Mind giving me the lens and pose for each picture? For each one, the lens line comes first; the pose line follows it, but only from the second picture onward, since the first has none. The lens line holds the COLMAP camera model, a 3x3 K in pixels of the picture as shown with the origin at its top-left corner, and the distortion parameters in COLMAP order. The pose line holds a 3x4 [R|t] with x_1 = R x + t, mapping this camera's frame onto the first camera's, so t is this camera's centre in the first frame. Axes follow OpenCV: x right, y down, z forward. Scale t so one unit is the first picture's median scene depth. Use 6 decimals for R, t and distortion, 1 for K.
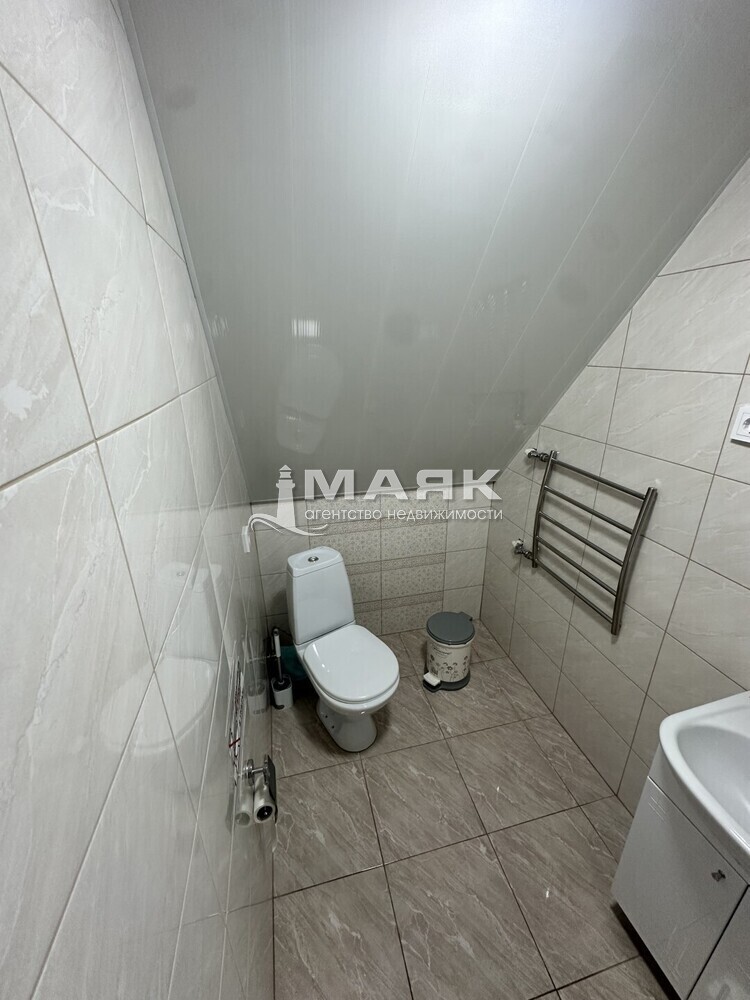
lens RADIAL K [[398.4, 0, 374.6], [0, 398.4, 497.7], [0, 0, 1]] dist [-0.004784, 0.001222]
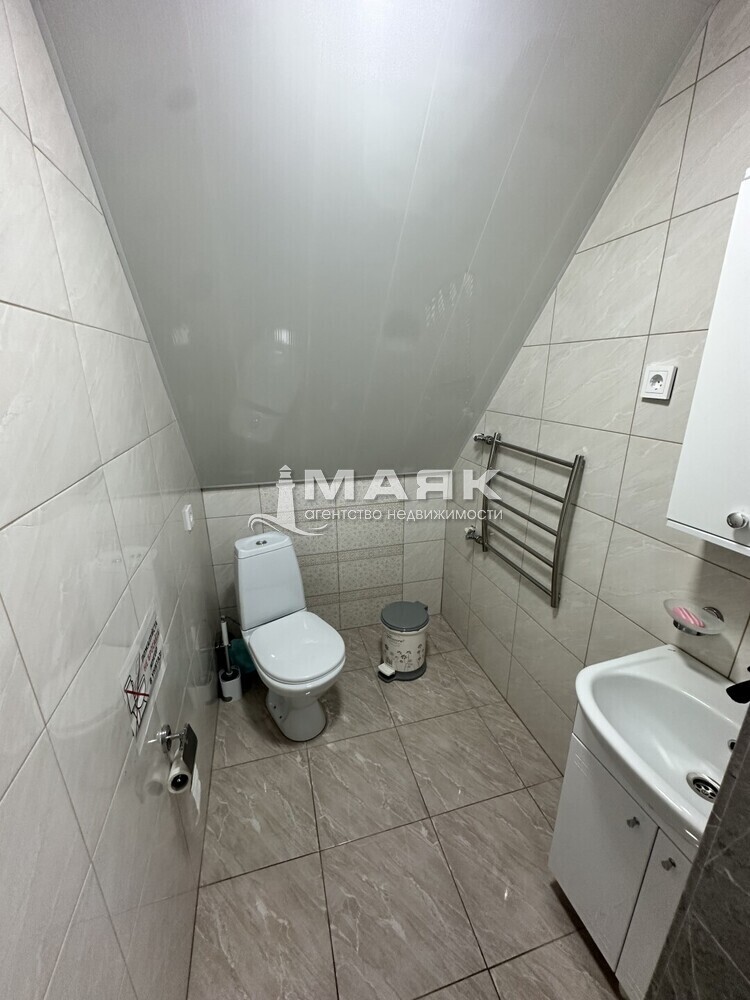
lens RADIAL K [[398.4, 0, 374.6], [0, 398.4, 497.7], [0, 0, 1]] dist [-0.004784, 0.001222]
pose [[0.999426, -0.001122, 0.033865, 0.112879], [0.002871, 0.998663, -0.051623, 0.114494], [-0.033762, 0.051690, 0.998092, -0.002424]]
